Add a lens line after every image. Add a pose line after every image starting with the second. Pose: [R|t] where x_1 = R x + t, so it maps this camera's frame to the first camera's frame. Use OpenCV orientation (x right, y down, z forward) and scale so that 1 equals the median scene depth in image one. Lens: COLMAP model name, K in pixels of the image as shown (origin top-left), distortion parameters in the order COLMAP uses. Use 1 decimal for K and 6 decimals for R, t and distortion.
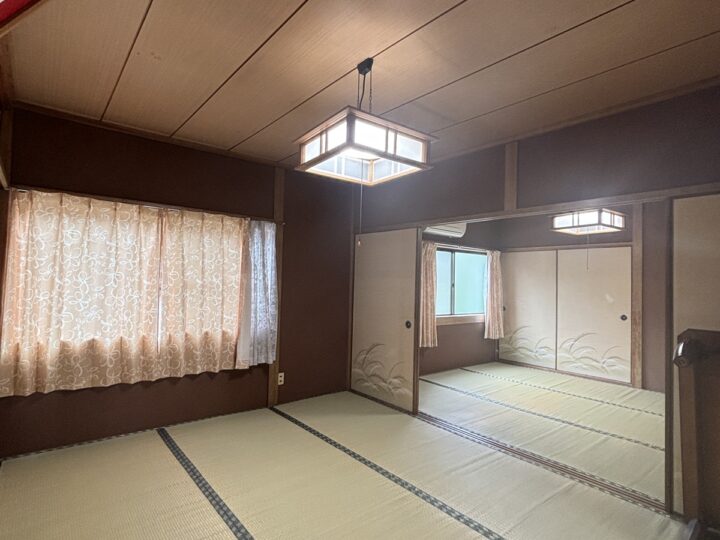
lens RADIAL K [[386.5, 0, 360.0], [0, 386.5, 270.0], [0, 0, 1]] dist [0.000296, 0.000196]
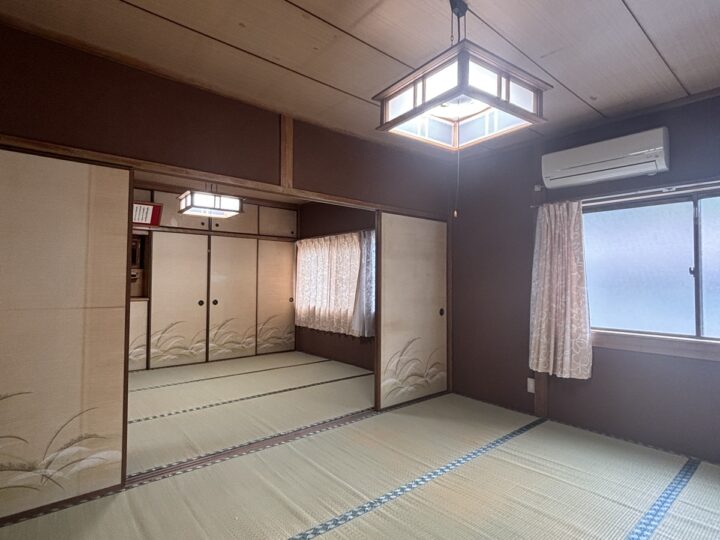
lens RADIAL K [[386.5, 0, 360.0], [0, 386.5, 270.0], [0, 0, 1]] dist [0.000296, 0.000196]
pose [[0.019723, -0.049287, -0.998590, 1.147544], [0.027048, 0.998445, -0.048746, 0.079263], [0.999440, -0.026048, 0.021026, 0.993127]]
